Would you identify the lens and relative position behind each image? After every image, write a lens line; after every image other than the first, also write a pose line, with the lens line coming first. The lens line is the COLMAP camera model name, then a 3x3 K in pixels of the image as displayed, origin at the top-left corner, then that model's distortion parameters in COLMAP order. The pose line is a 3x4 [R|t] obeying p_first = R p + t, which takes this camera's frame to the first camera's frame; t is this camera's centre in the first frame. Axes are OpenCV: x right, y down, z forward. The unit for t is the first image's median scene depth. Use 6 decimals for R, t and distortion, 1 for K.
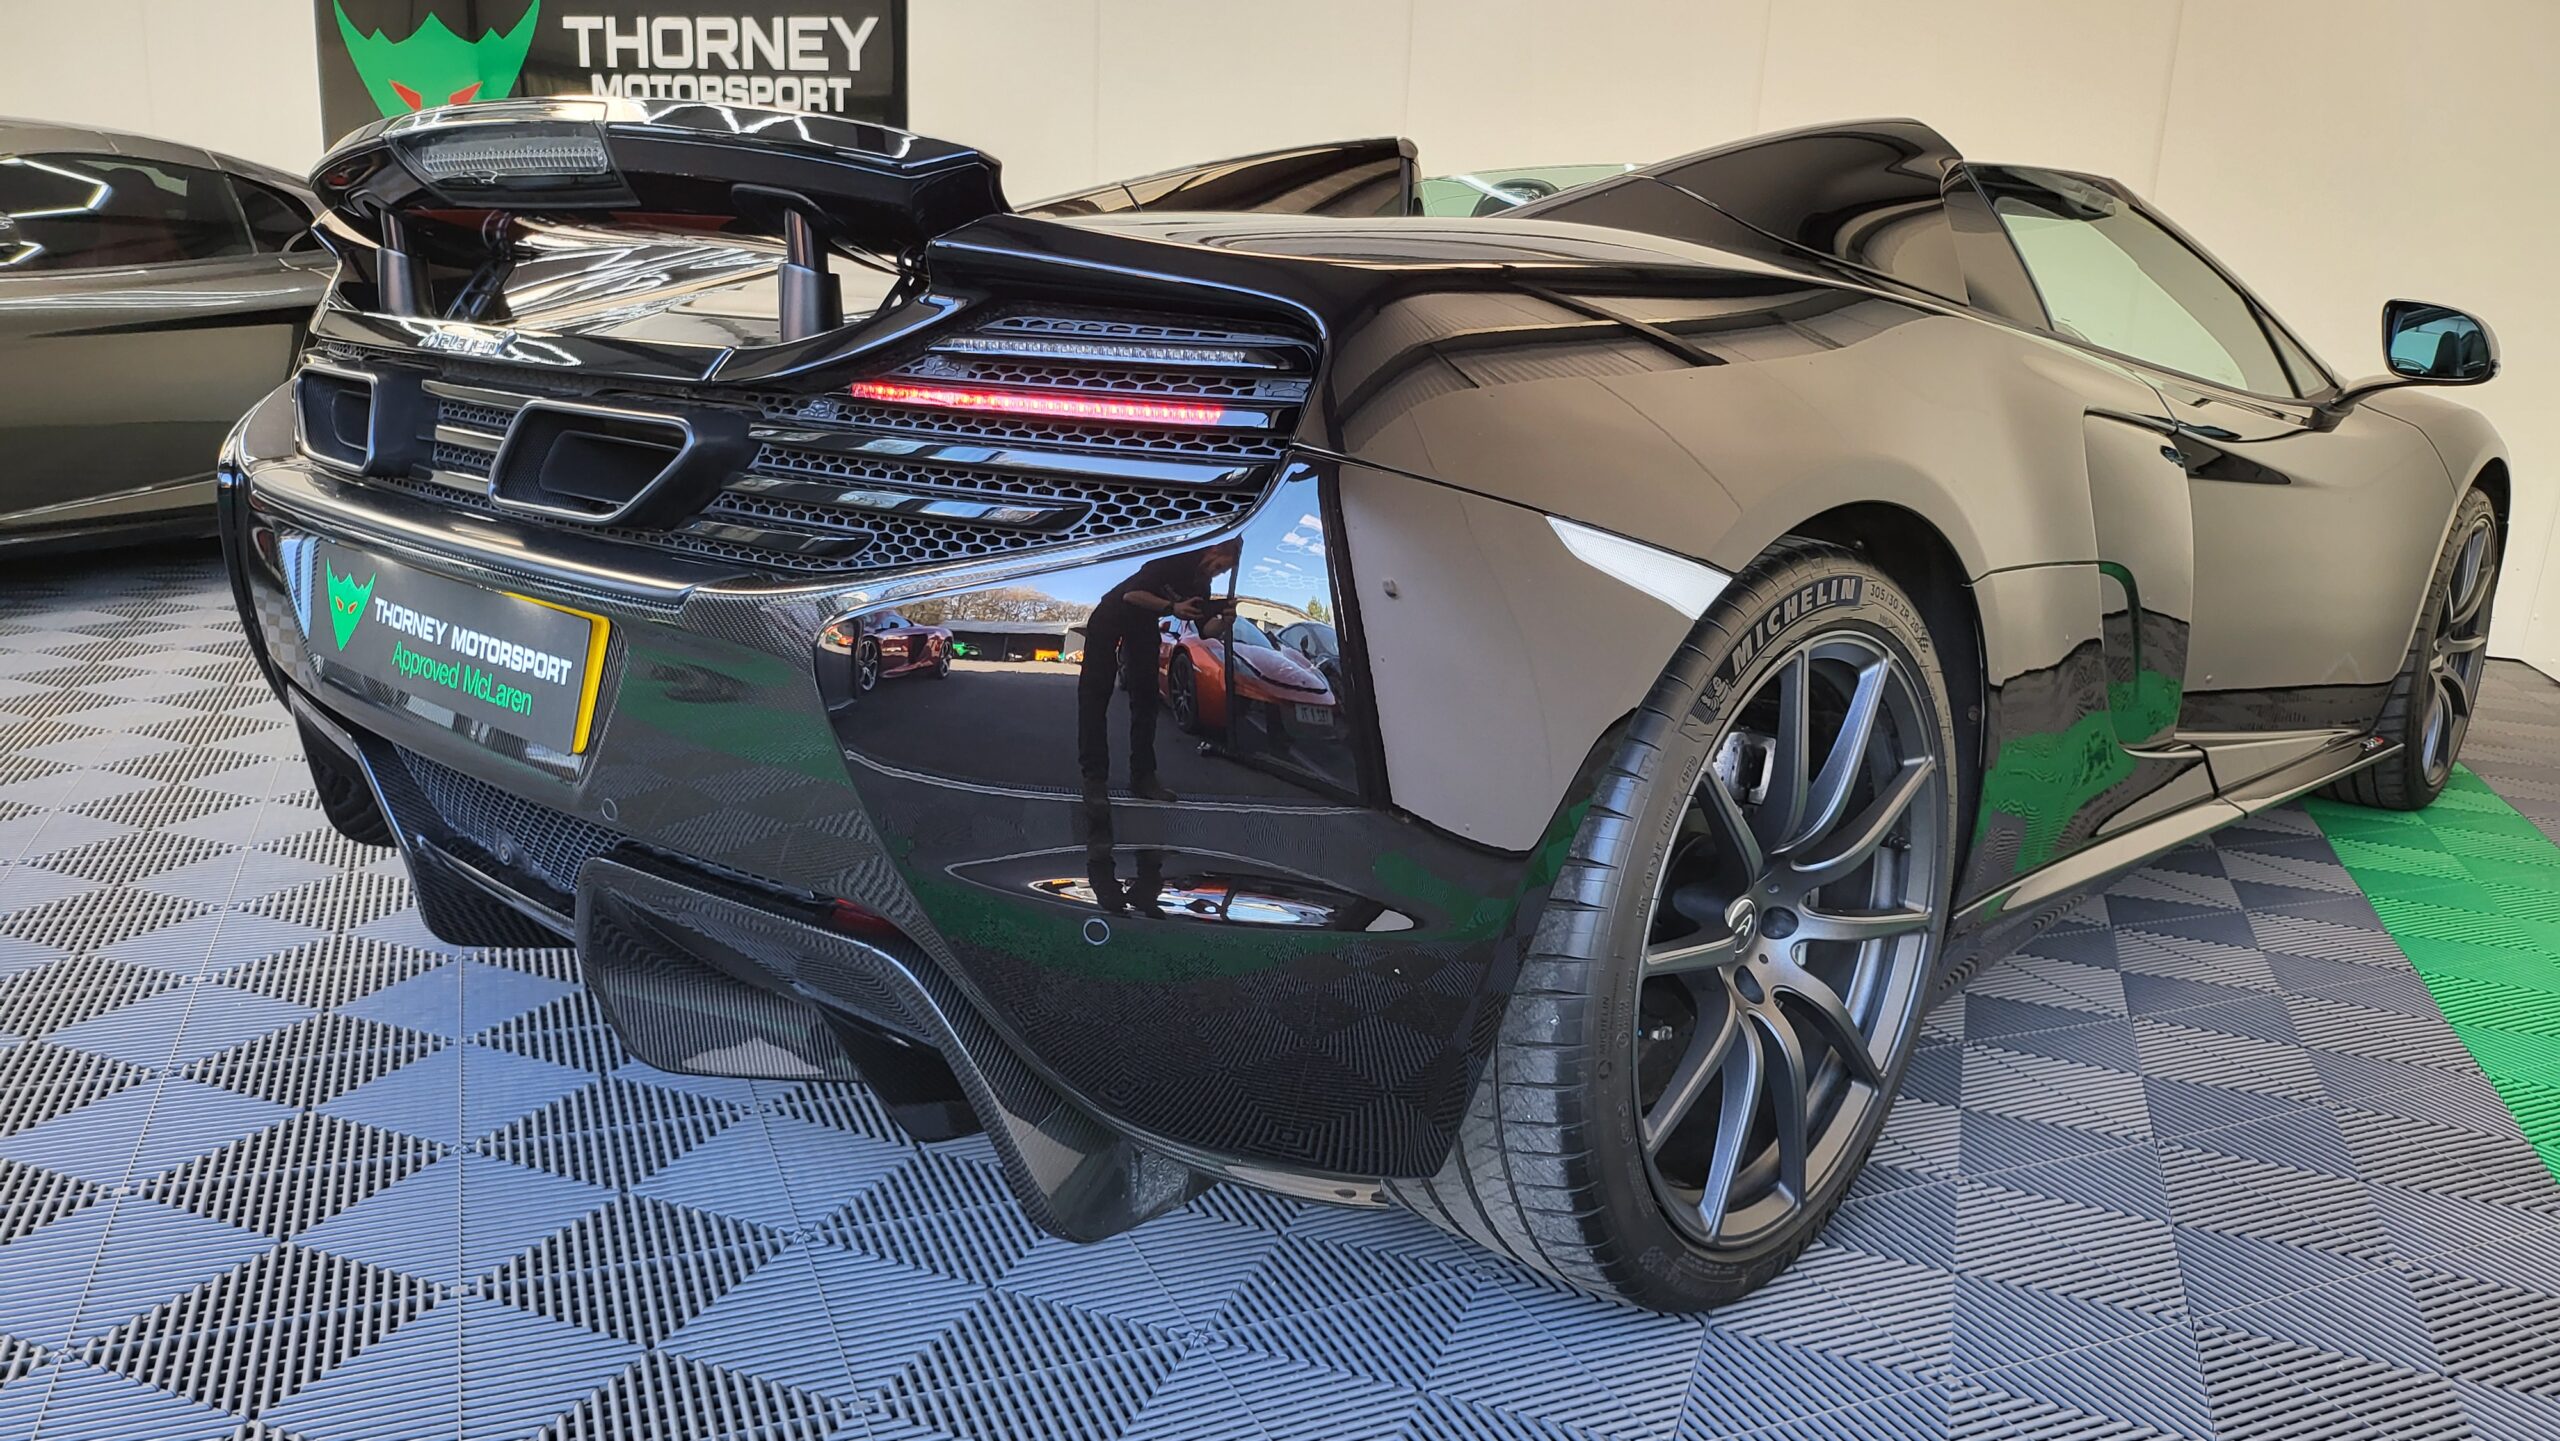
lens RADIAL K [[1789.0, 0, 1289.0], [0, 1789.0, 714.2], [0, 0, 1]] dist [0.070046, -0.061781]
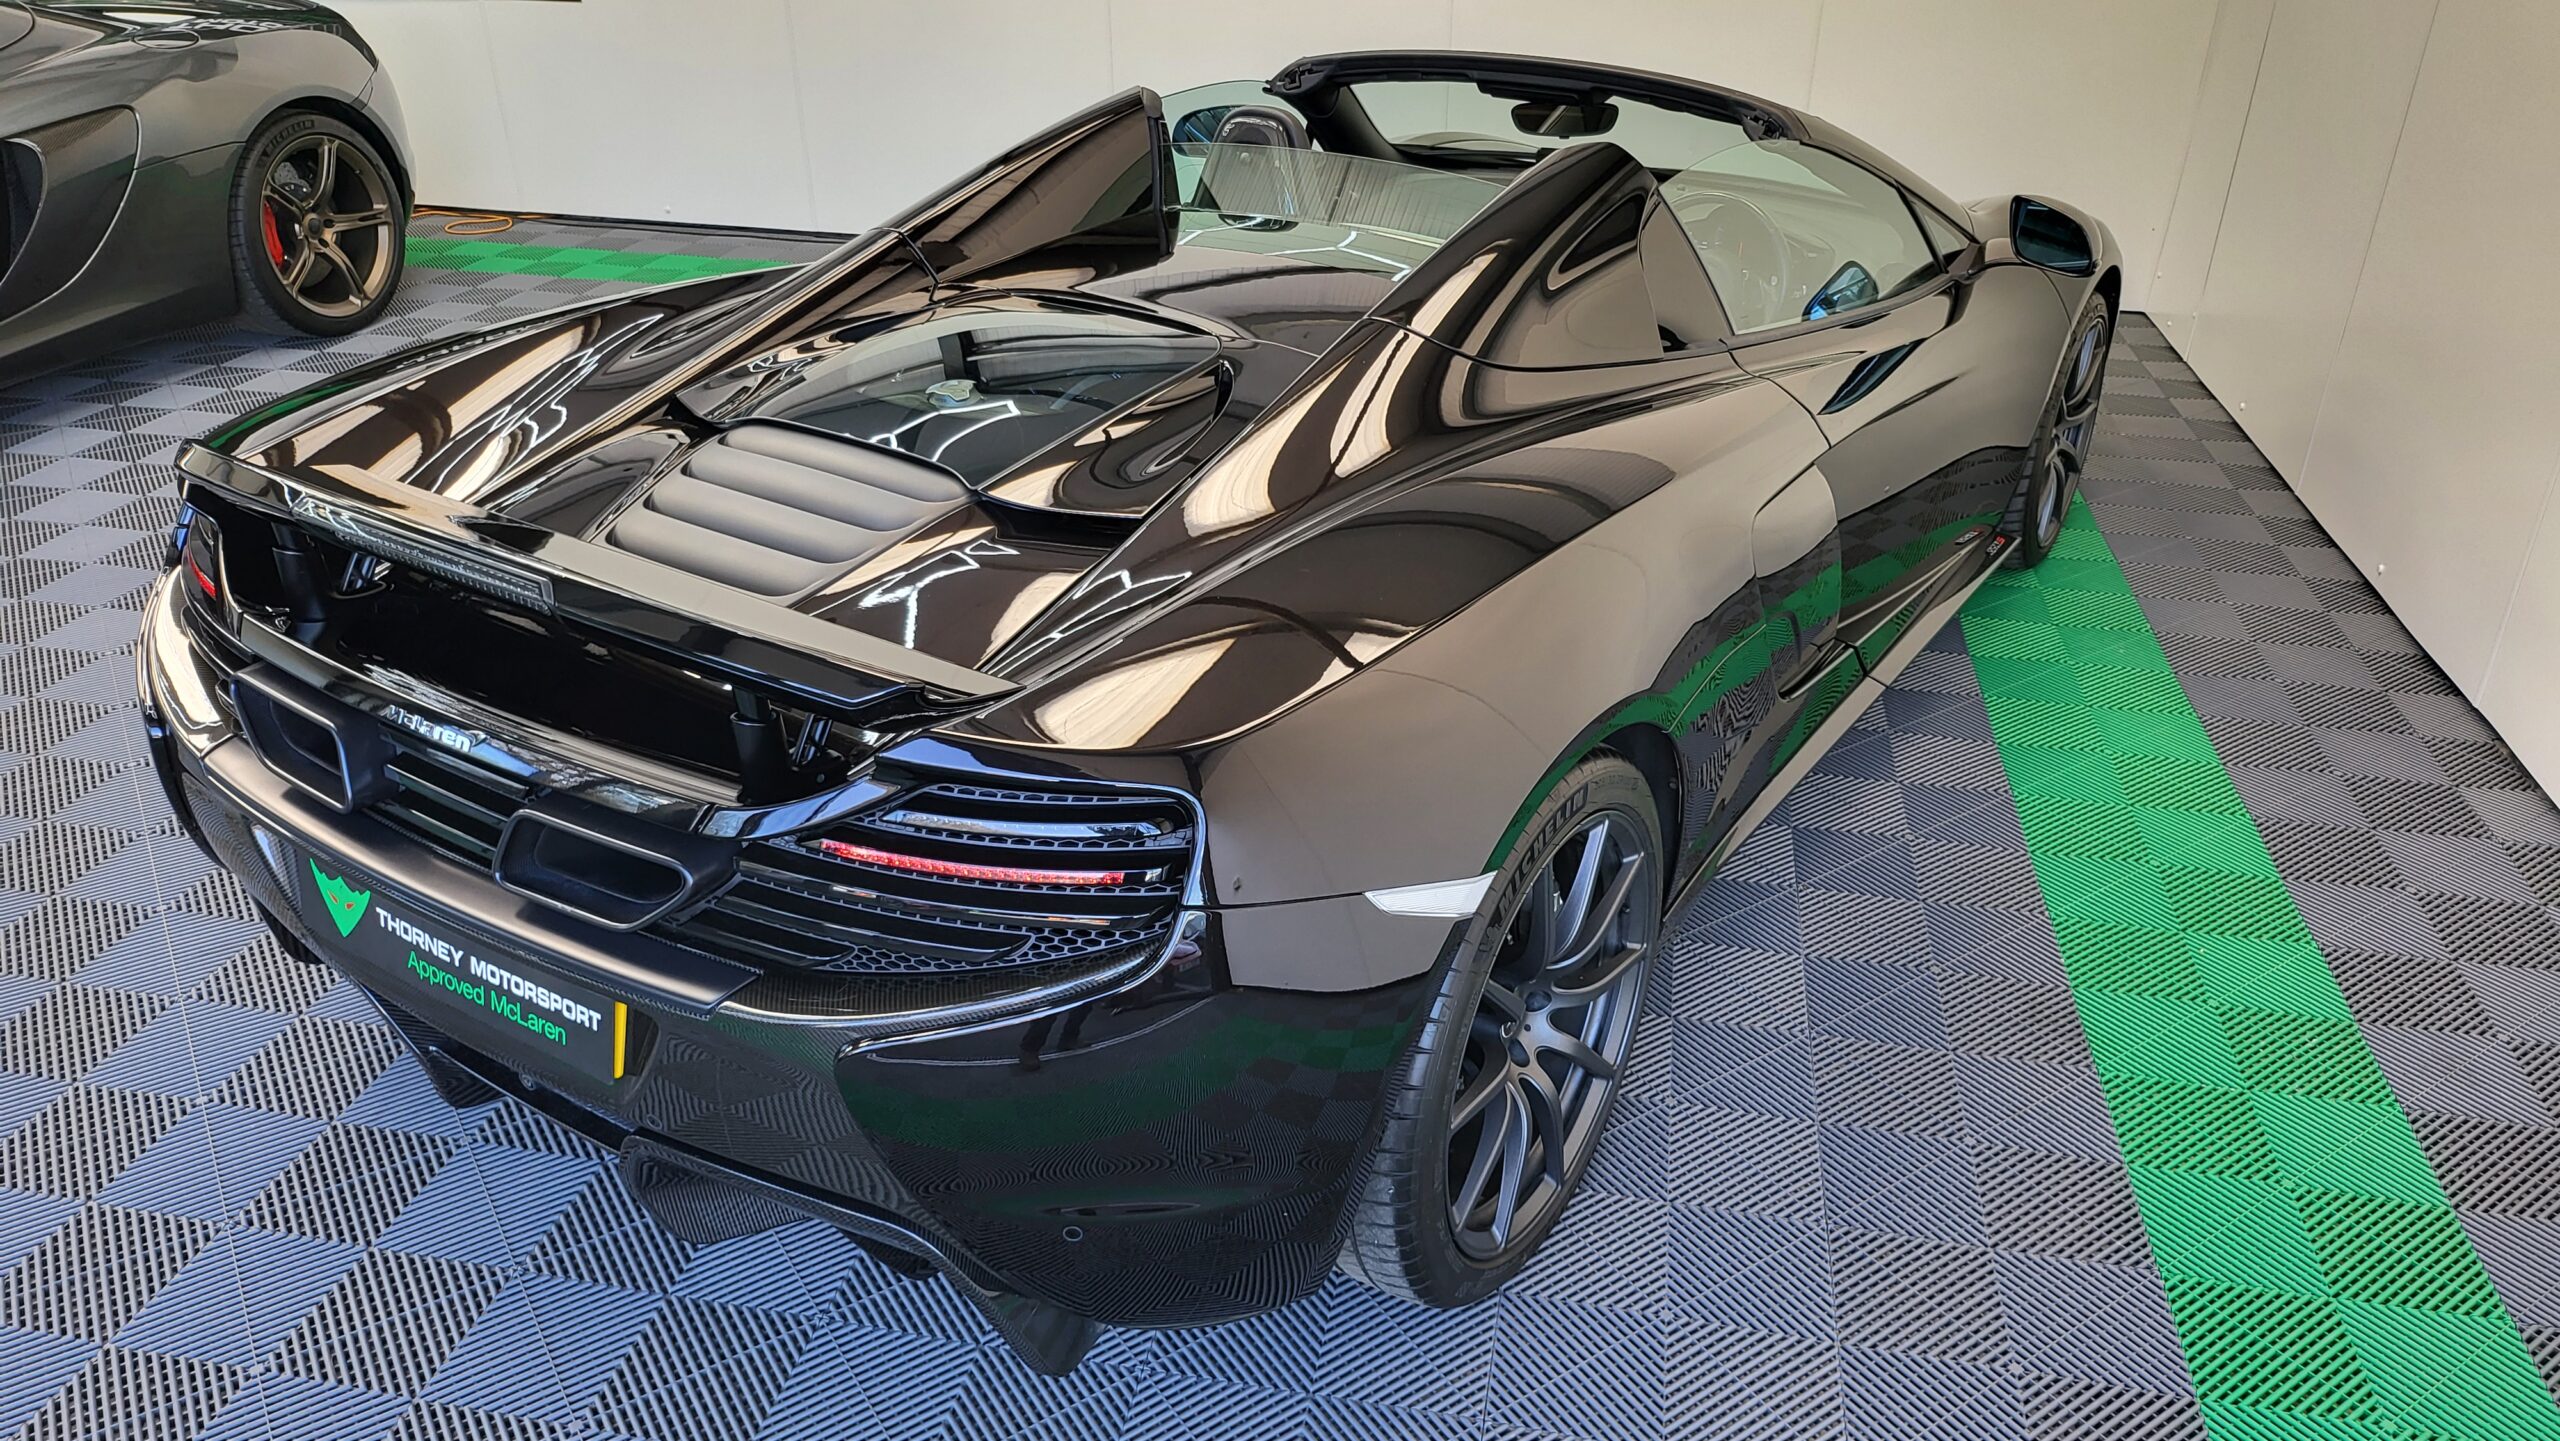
lens RADIAL K [[1789.0, 0, 1289.0], [0, 1789.0, 714.2], [0, 0, 1]] dist [0.070046, -0.061781]
pose [[0.985484, -0.115667, 0.124268, -0.033394], [0.078281, 0.959125, 0.271941, -0.308485], [-0.150643, -0.258266, 0.954256, -0.124621]]
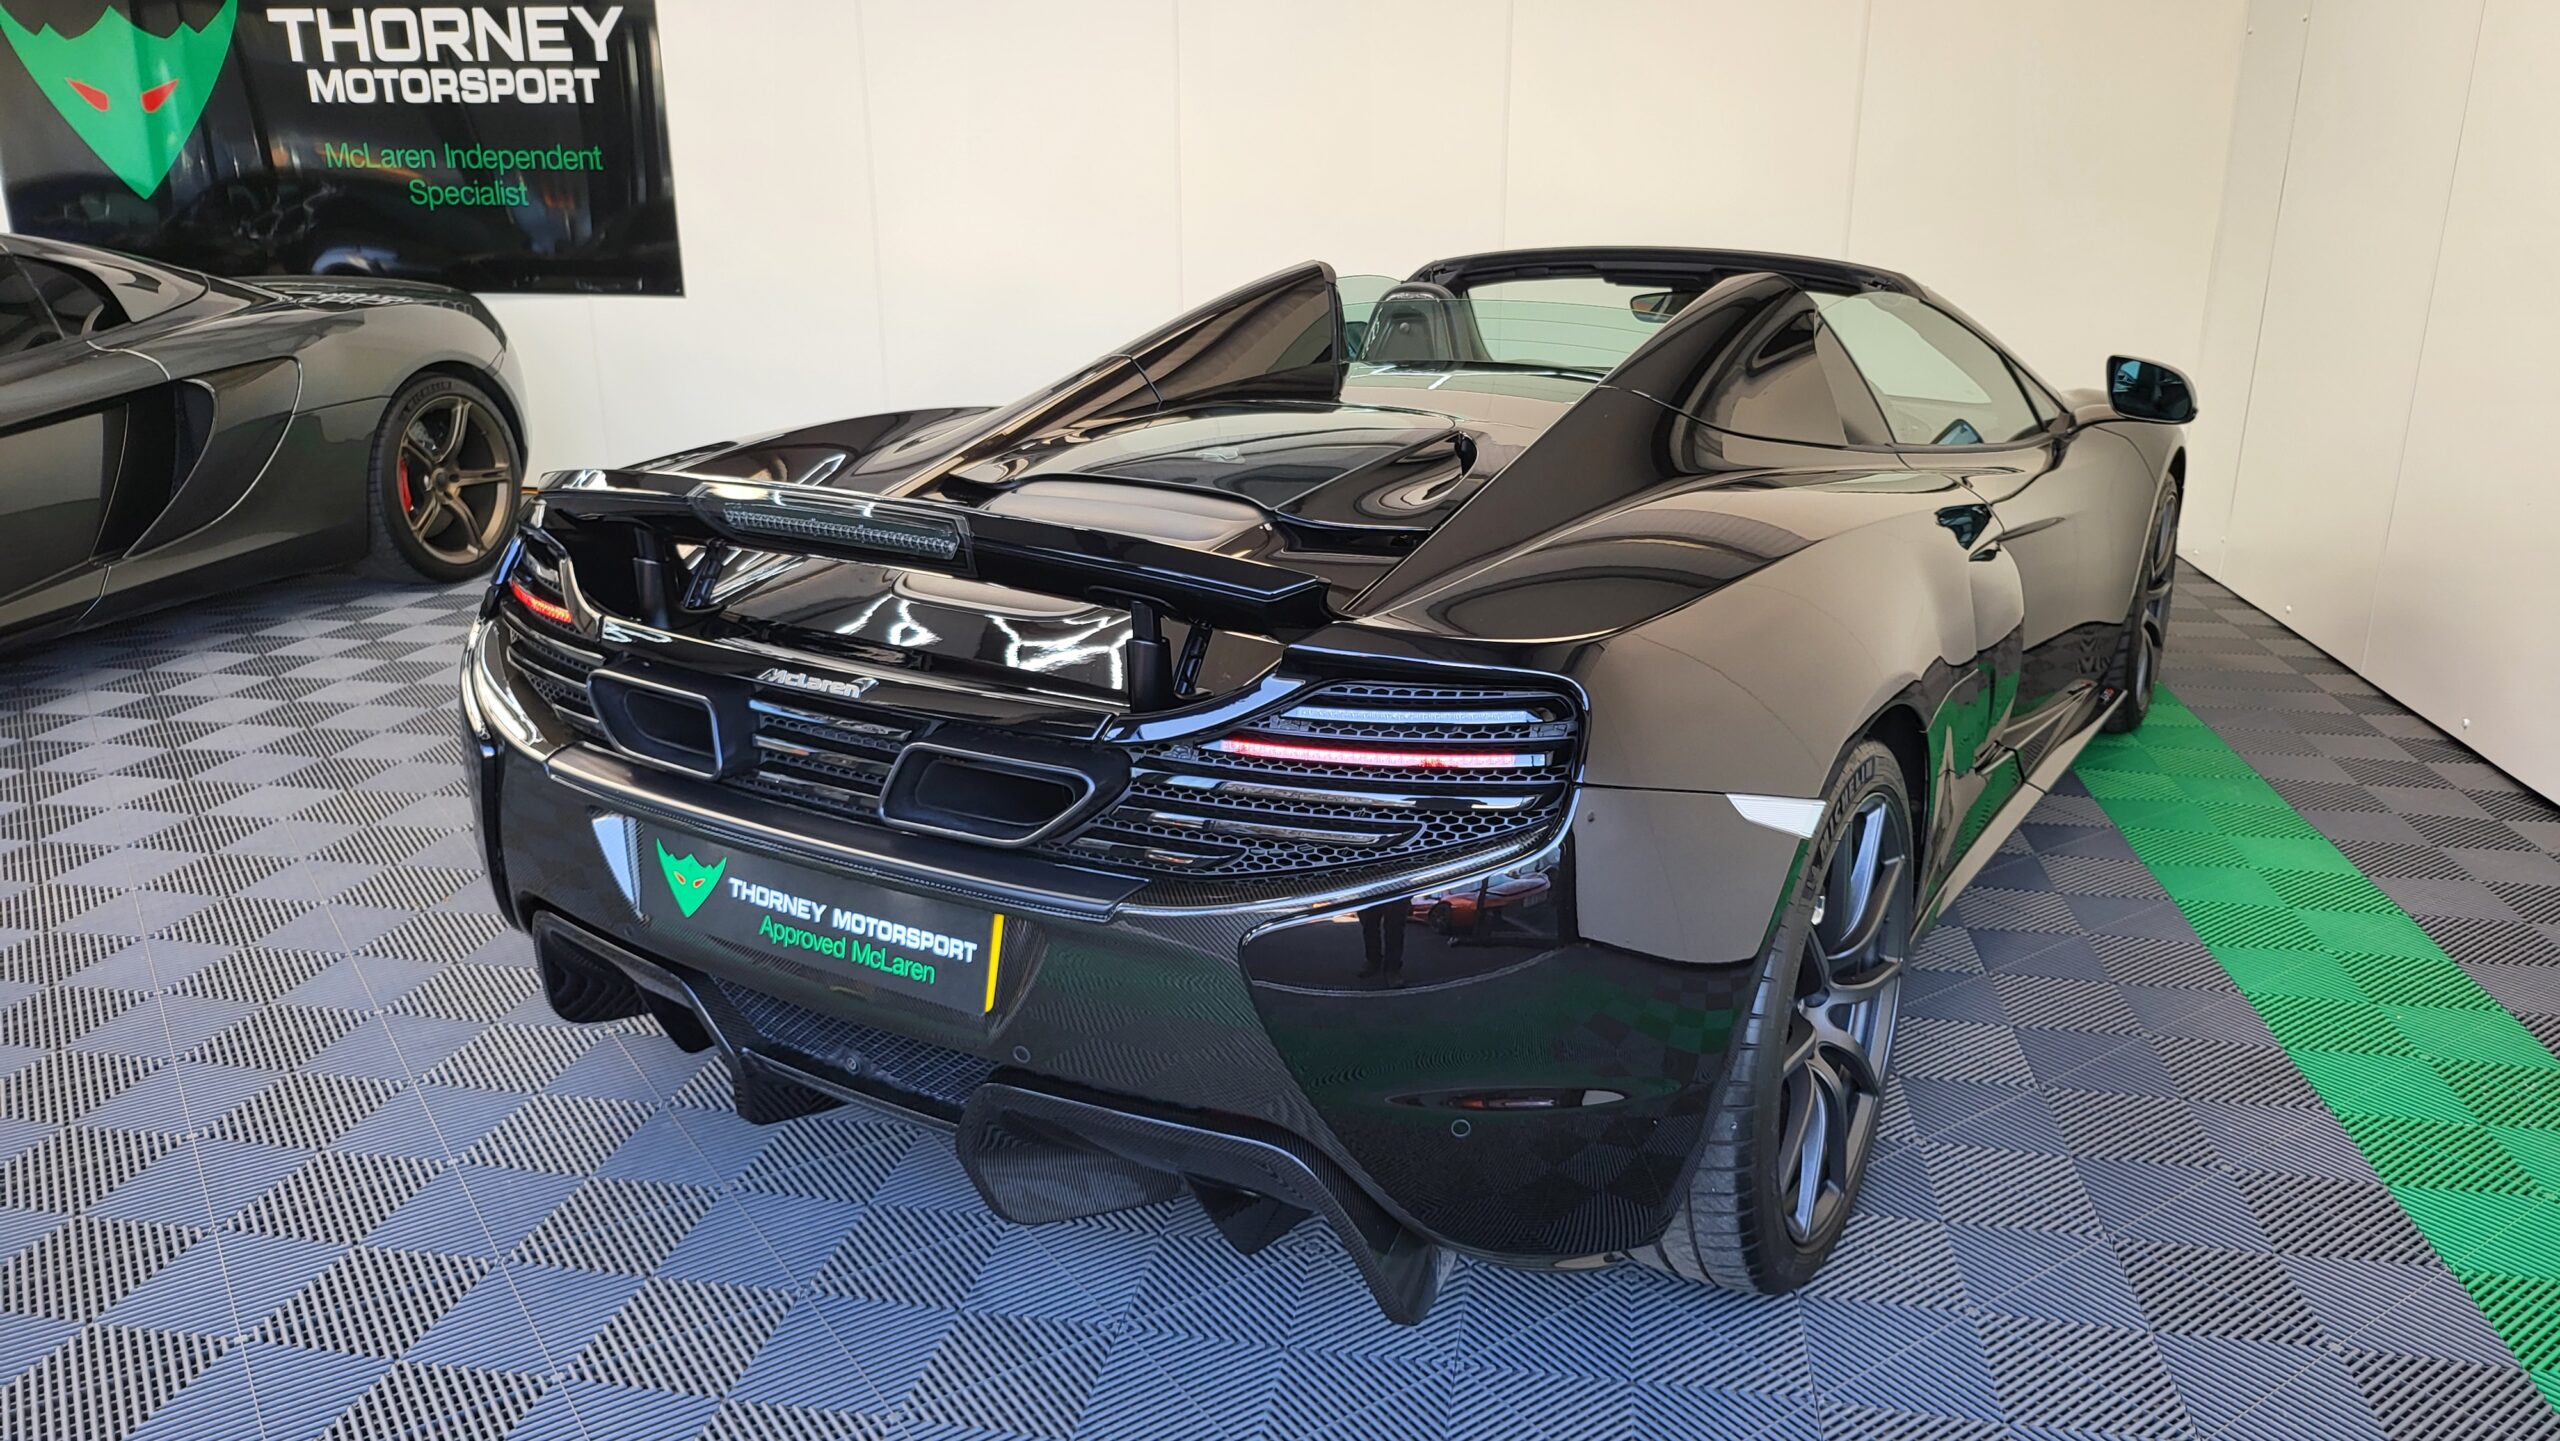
lens RADIAL K [[1789.0, 0, 1289.0], [0, 1789.0, 714.2], [0, 0, 1]] dist [0.070046, -0.061781]
pose [[0.981241, -0.100968, 0.164233, -0.215123], [0.087812, 0.992461, 0.085500, -0.164874], [-0.171627, -0.069474, 0.982709, -0.172946]]
